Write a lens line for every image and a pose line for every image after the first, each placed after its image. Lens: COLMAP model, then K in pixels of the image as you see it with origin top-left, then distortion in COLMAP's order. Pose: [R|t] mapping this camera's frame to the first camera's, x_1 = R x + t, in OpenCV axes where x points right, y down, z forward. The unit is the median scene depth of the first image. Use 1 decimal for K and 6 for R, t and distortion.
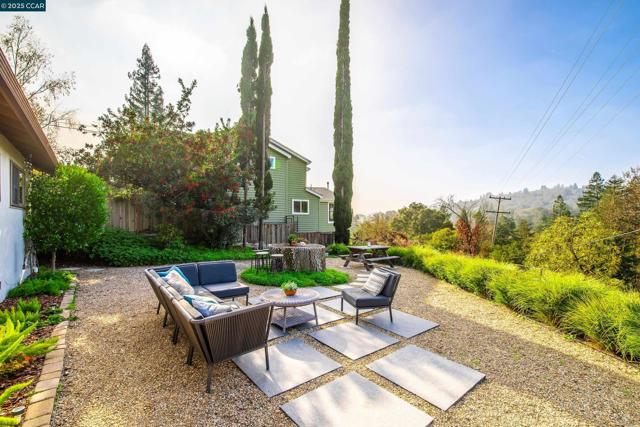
lens RADIAL K [[275.3, 0, 327.9], [0, 275.3, 221.5], [0, 0, 1]] dist [-0.012063, 0.000264]
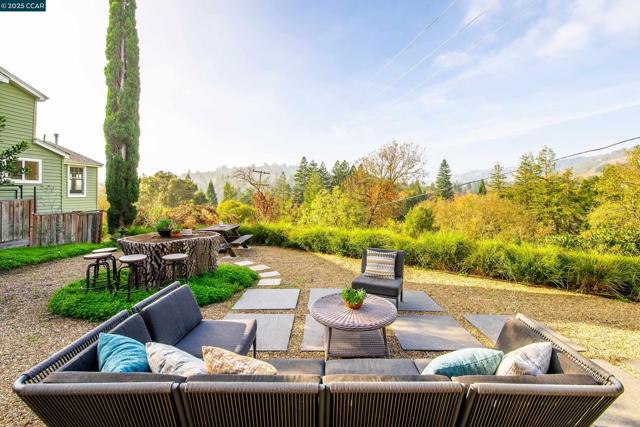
lens RADIAL K [[275.3, 0, 322.1], [0, 275.3, 189.0], [0, 0, 1]] dist [-0.012063, 0.000264]
pose [[0.625401, 0.005377, 0.780285, -0.170925], [0.003470, 0.999947, -0.009672, -0.005595], [-0.780296, 0.008757, 0.625349, 0.153030]]
